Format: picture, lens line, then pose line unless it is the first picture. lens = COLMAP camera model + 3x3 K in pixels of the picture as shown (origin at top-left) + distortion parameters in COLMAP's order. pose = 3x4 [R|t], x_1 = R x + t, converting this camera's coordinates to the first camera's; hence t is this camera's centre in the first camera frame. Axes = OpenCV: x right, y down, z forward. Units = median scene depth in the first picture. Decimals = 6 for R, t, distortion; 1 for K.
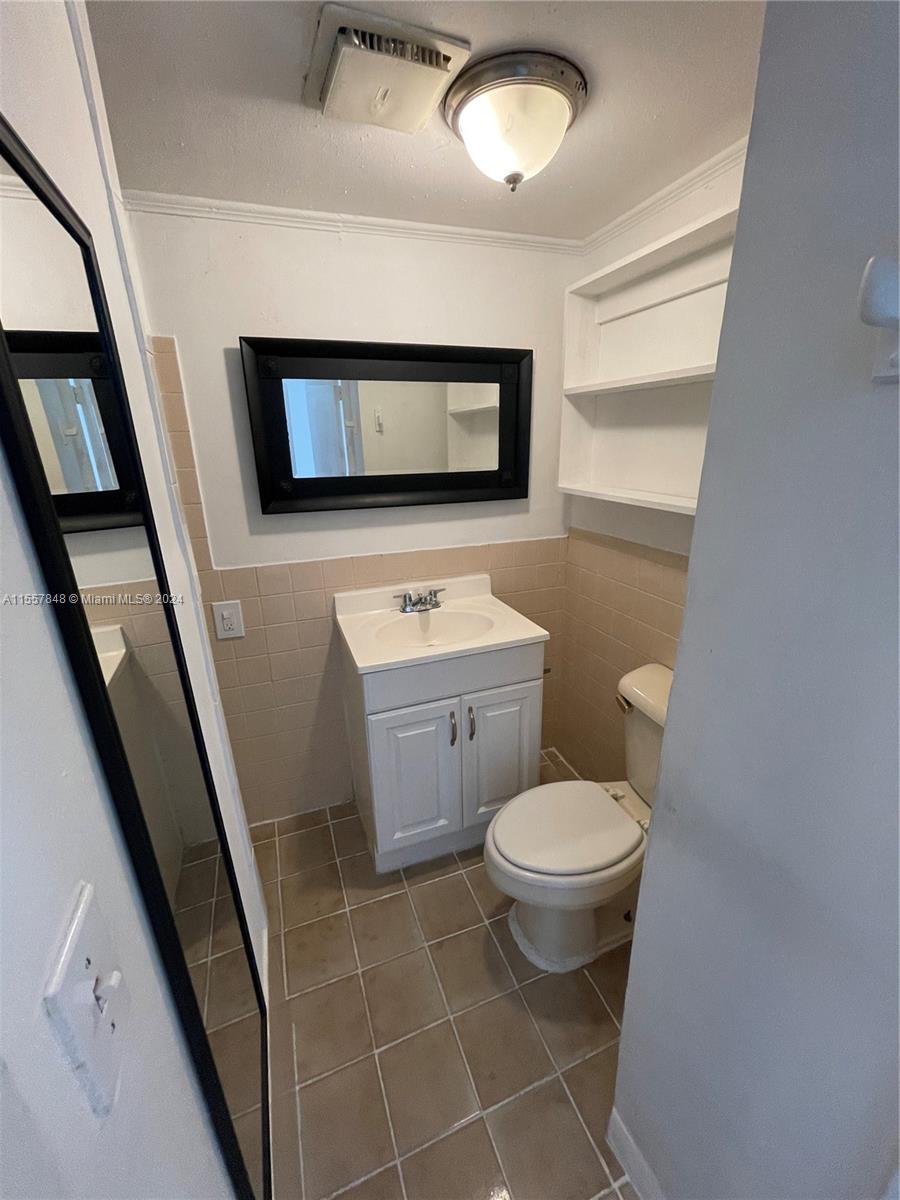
lens RADIAL K [[484.7, 0, 445.3], [0, 484.7, 594.5], [0, 0, 1]] dist [-0.003597, -0.000245]
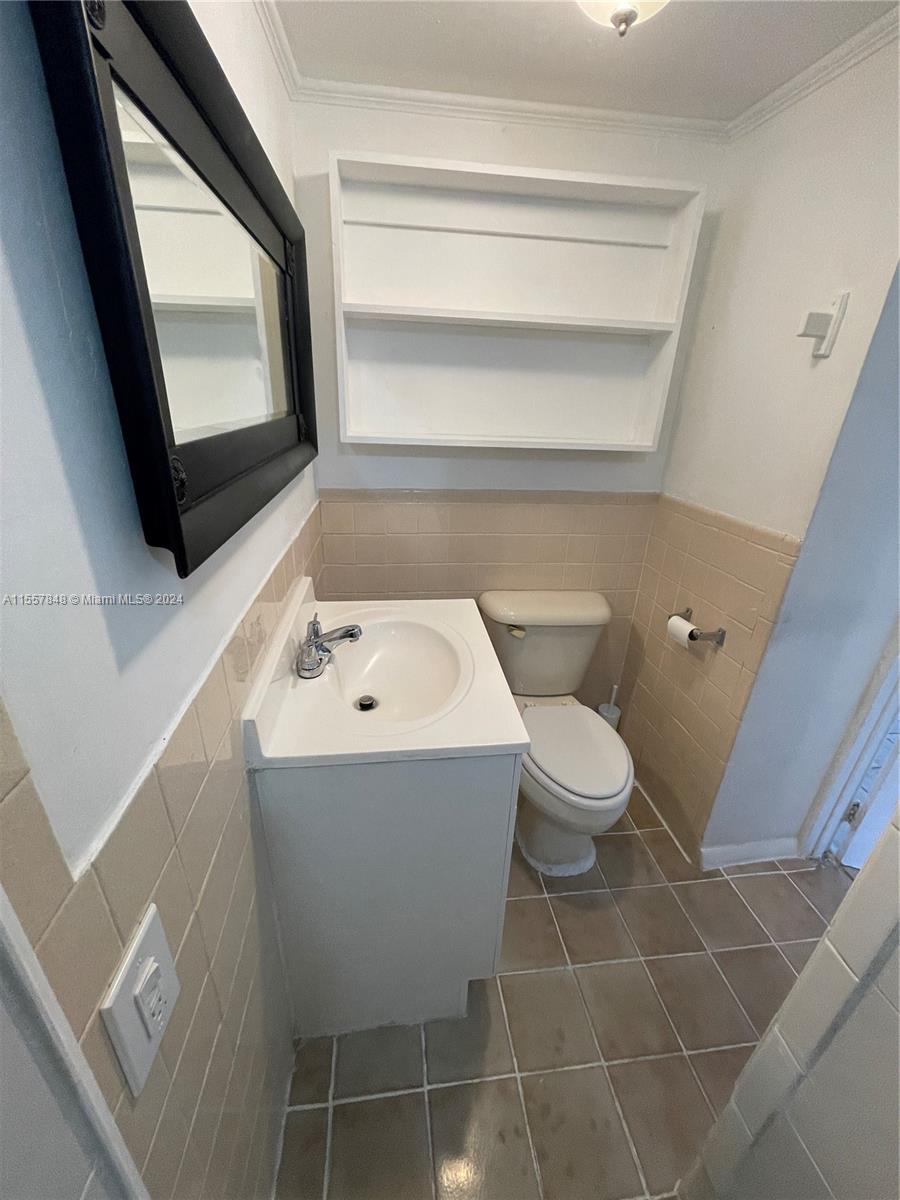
lens RADIAL K [[484.7, 0, 445.3], [0, 484.7, 594.5], [0, 0, 1]] dist [-0.003597, -0.000245]
pose [[0.222780, -0.345295, 0.911669, -0.648962], [0.278739, 0.918691, 0.279841, -0.200002], [-0.934170, 0.191774, 0.300913, 0.815723]]
